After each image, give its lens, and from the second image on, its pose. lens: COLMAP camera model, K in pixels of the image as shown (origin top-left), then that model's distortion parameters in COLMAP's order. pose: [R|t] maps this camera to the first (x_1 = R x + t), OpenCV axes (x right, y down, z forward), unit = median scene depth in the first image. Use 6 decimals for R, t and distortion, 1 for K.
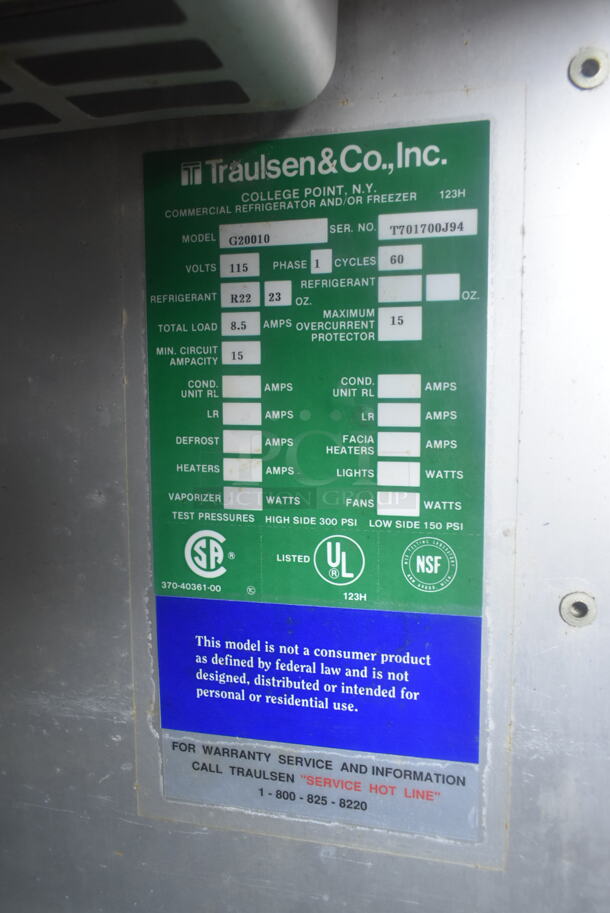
lens RADIAL K [[709.0, 0, 300.2], [0, 709.0, 455.1], [0, 0, 1]] dist [-0.021213, 0.012911]
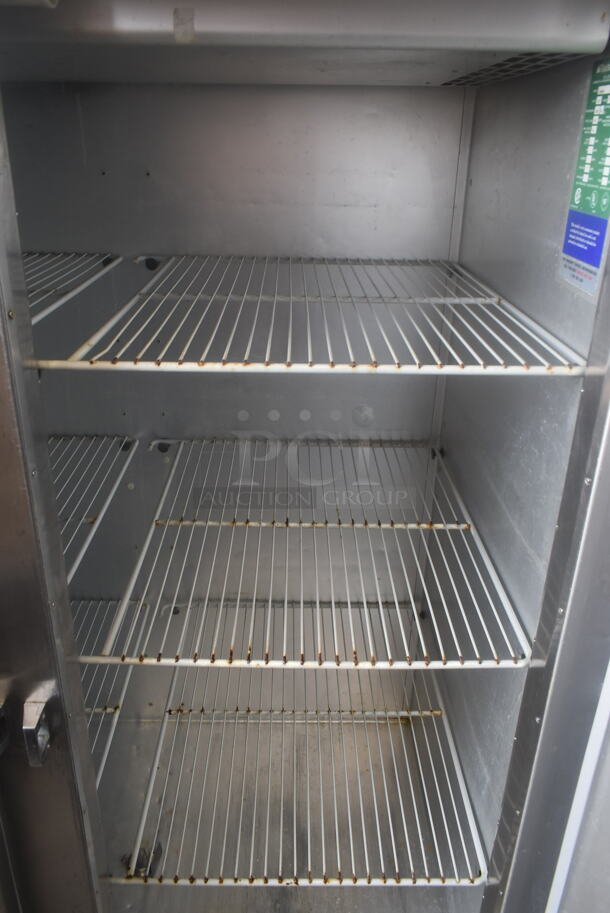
lens RADIAL K [[709.0, 0, 300.2], [0, 709.0, 455.1], [0, 0, 1]] dist [-0.021213, 0.012911]
pose [[0.235226, 0.411812, -0.880386, 3.004997], [-0.117723, 0.911205, 0.394774, 0.096661], [0.964785, 0.010780, 0.262819, -1.114167]]
